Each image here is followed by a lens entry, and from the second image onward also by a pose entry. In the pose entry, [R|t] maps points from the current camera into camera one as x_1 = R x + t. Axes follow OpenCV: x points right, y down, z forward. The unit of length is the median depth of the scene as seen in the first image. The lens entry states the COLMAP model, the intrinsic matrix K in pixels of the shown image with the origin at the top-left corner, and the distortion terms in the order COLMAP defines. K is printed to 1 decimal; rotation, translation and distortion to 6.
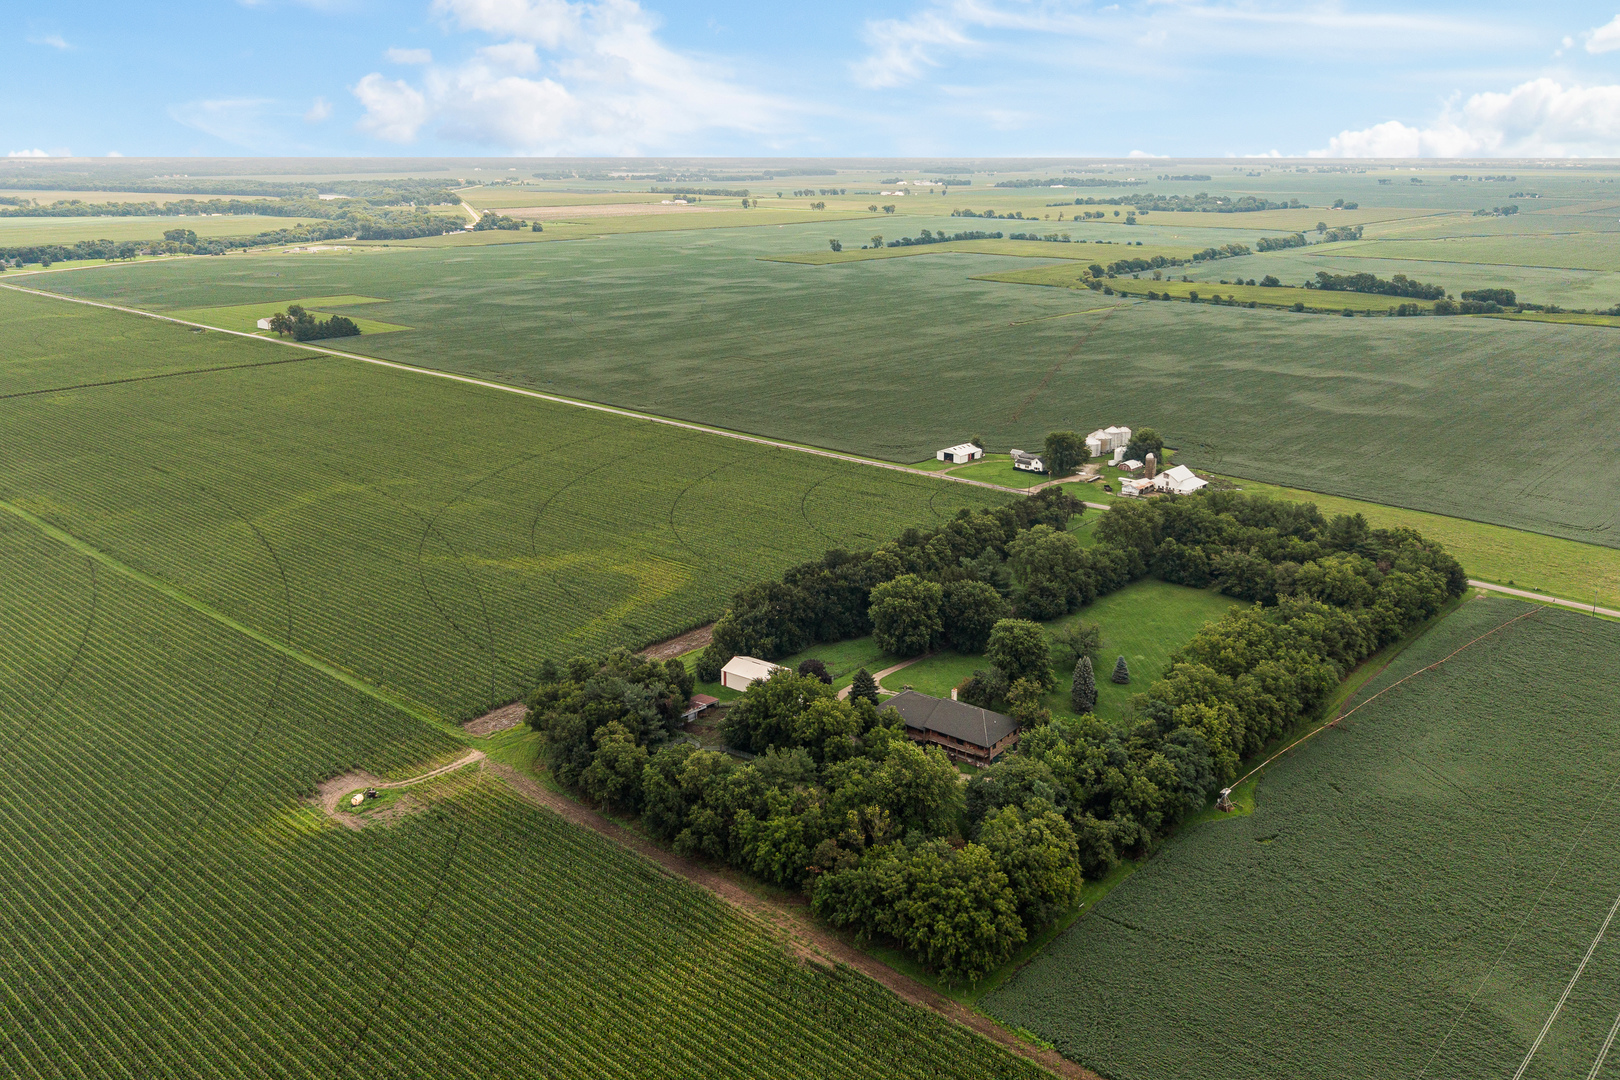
lens RADIAL K [[1280.2, 0, 810.0], [0, 1280.2, 540.0], [0, 0, 1]] dist [0.019377, 0.001268]
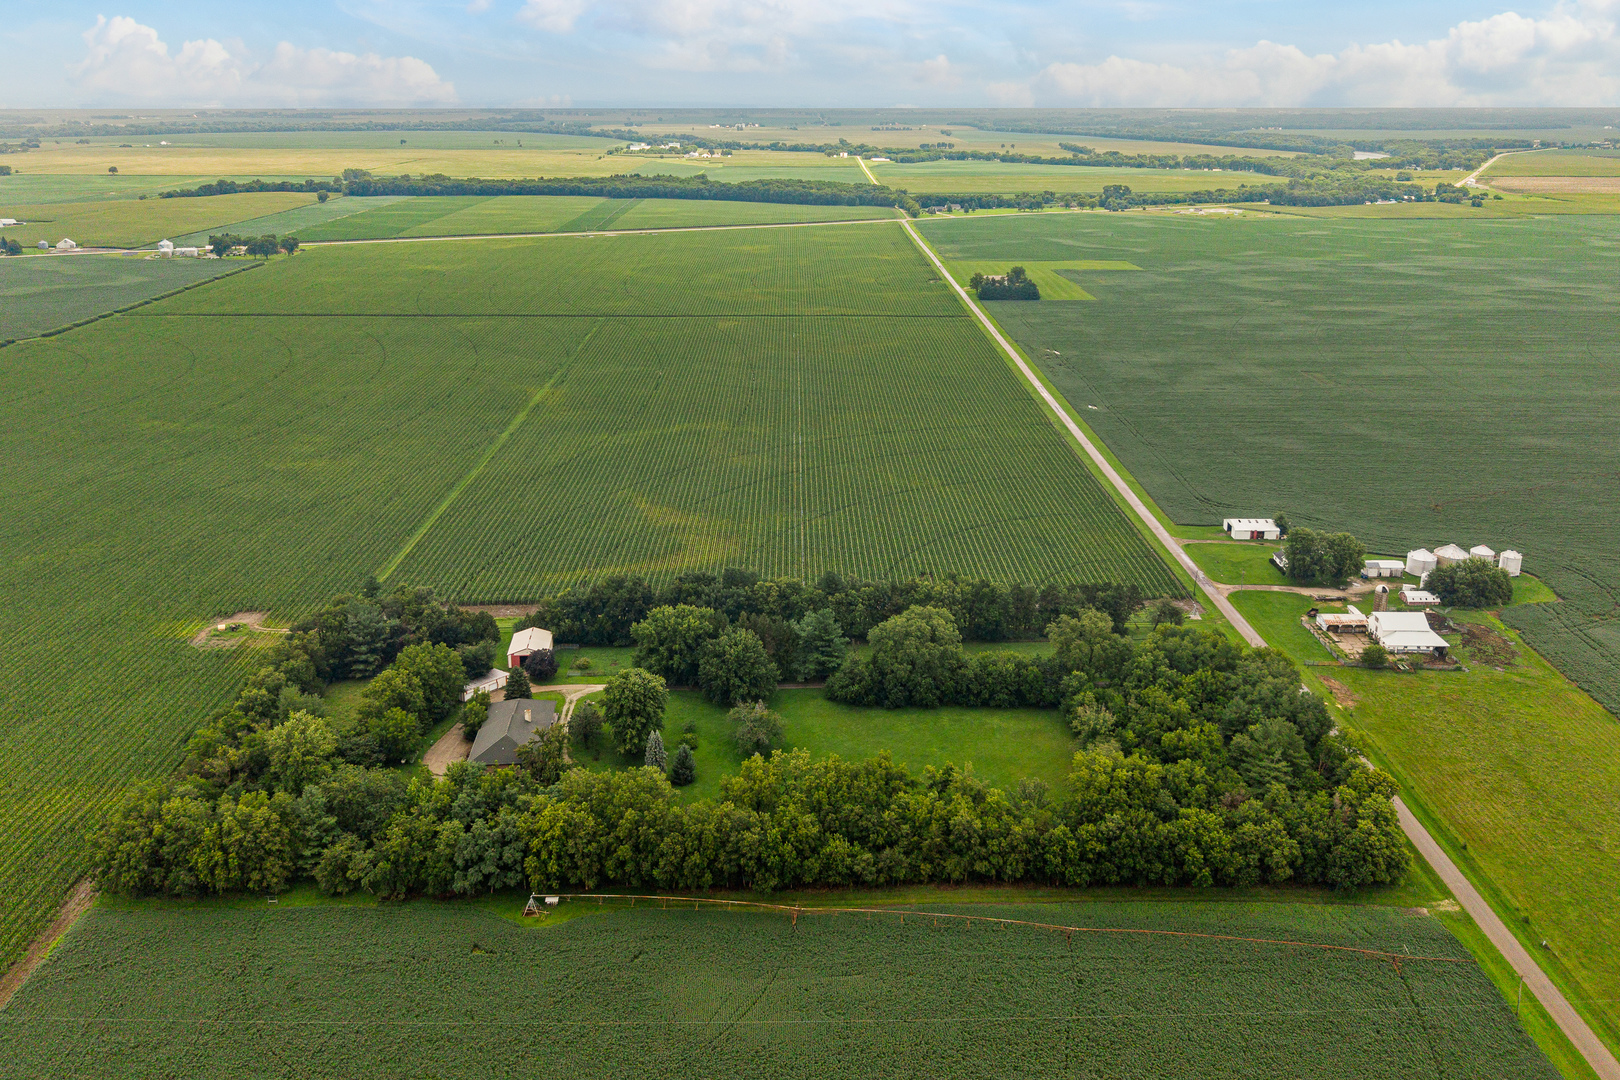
lens RADIAL K [[1280.2, 0, 810.0], [0, 1280.2, 540.0], [0, 0, 1]] dist [0.019377, 0.001268]
pose [[0.672725, 0.249114, -0.696694, 0.558672], [-0.223995, 0.965999, 0.129120, -0.115213], [0.705172, 0.069193, 0.705652, 0.255429]]
